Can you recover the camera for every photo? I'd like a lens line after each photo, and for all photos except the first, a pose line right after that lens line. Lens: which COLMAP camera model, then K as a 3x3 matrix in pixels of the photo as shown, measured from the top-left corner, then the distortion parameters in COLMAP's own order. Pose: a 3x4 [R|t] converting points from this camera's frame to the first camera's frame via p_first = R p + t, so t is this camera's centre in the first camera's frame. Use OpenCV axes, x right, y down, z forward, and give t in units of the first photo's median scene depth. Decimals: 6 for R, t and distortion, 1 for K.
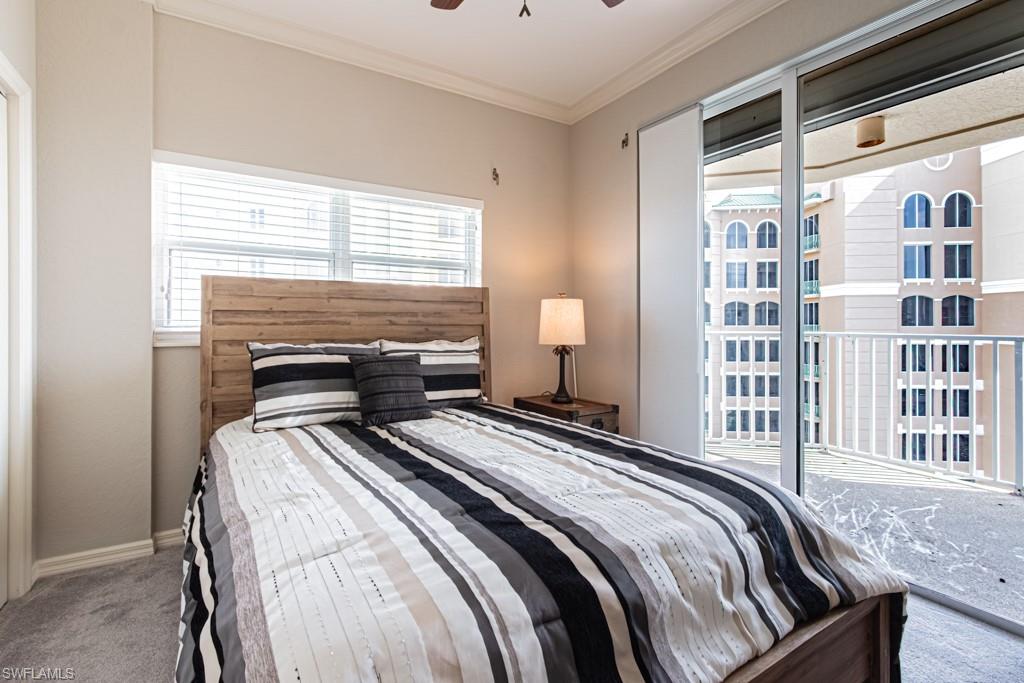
lens RADIAL K [[473.8, 0, 504.1], [0, 473.8, 328.0], [0, 0, 1]] dist [0.000500, 0.000056]
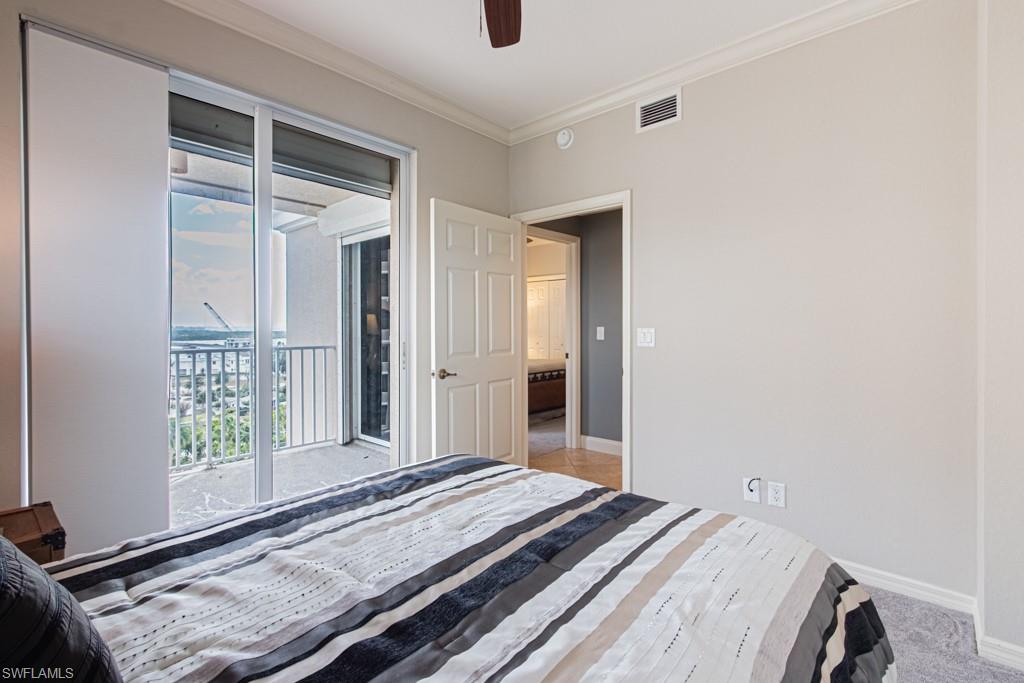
lens RADIAL K [[473.8, 0, 504.1], [0, 473.8, 328.0], [0, 0, 1]] dist [0.000500, 0.000056]
pose [[-0.278467, -0.000717, 0.960445, -0.523634], [0.011889, 0.999921, 0.004194, -0.045248], [-0.960372, 0.012587, -0.278437, 0.727373]]
